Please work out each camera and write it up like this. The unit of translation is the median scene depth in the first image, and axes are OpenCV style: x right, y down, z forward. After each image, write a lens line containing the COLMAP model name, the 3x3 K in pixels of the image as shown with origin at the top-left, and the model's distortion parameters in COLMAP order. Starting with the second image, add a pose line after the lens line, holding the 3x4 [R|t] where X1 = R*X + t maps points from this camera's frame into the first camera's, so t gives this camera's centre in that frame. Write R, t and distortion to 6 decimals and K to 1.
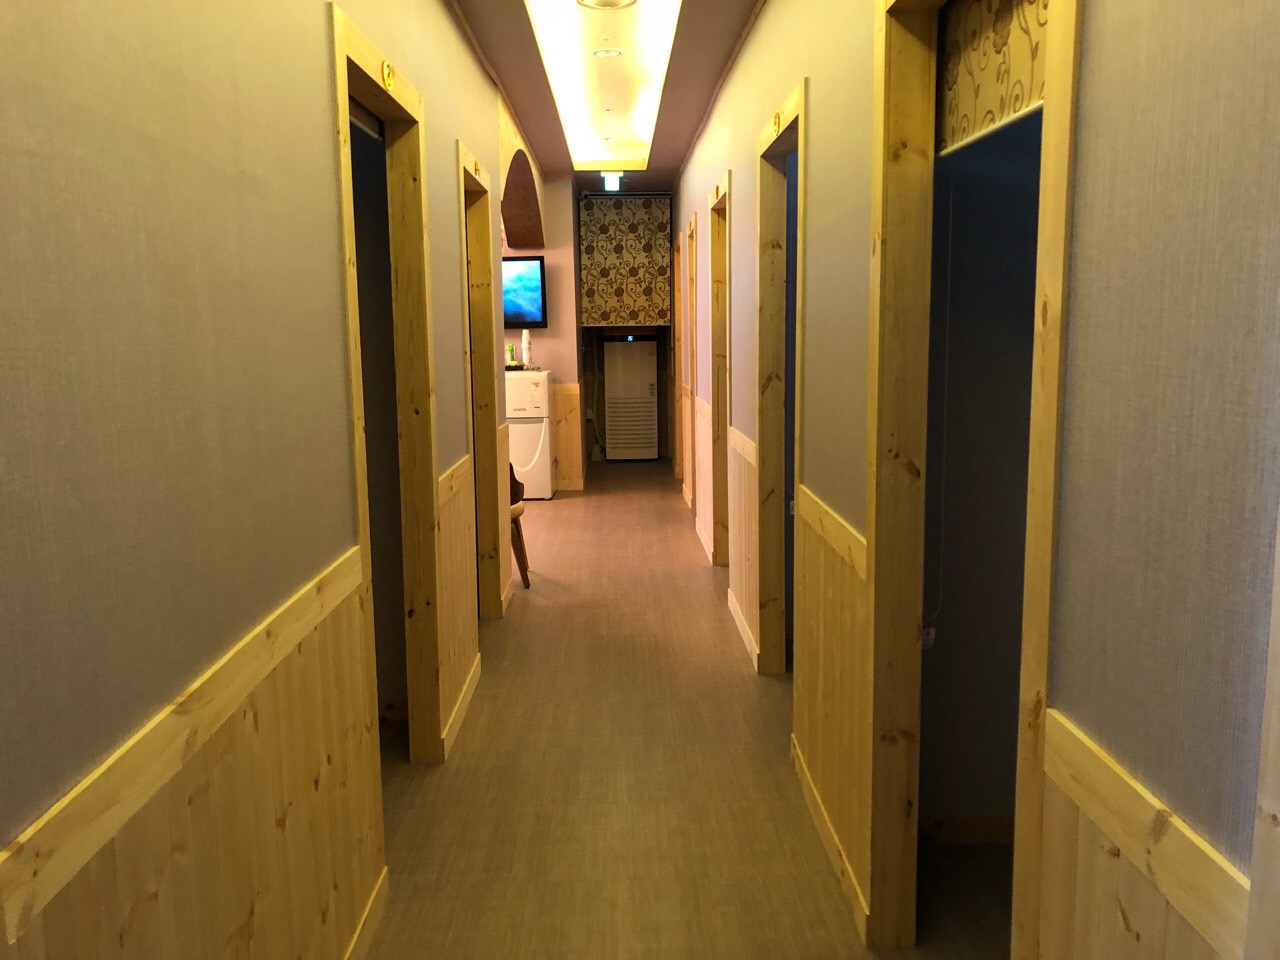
lens RADIAL K [[1039.4, 0, 621.1], [0, 1039.4, 473.2], [0, 0, 1]] dist [0.022212, -0.007242]
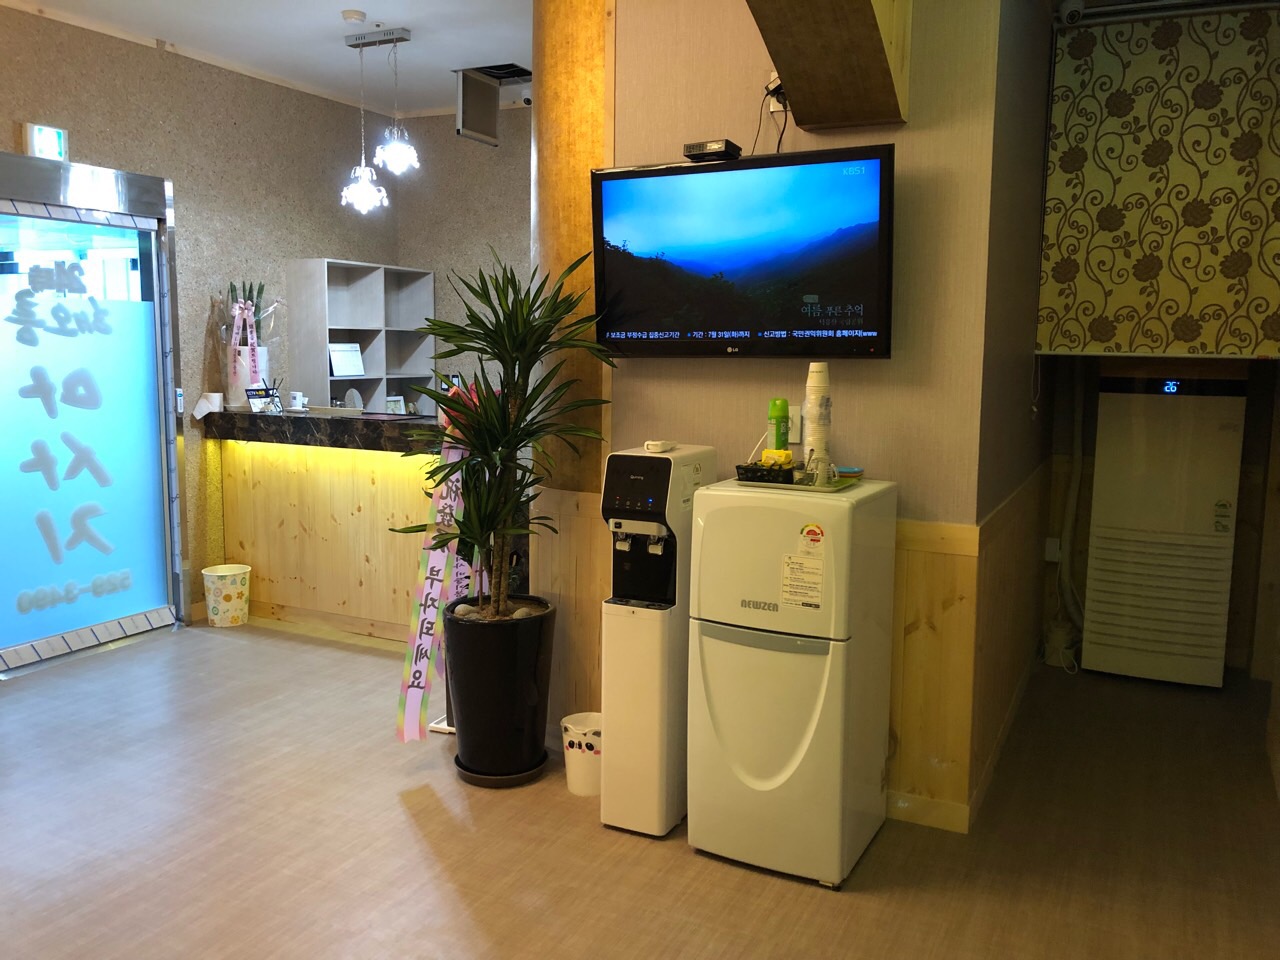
lens RADIAL K [[1039.4, 0, 621.1], [0, 1039.4, 473.2], [0, 0, 1]] dist [0.022212, -0.007242]
pose [[0.884975, 0.082506, -0.458271, 0.009094], [-0.089594, 0.995959, 0.006293, -0.084570], [0.456938, 0.035489, 0.888790, 0.576084]]
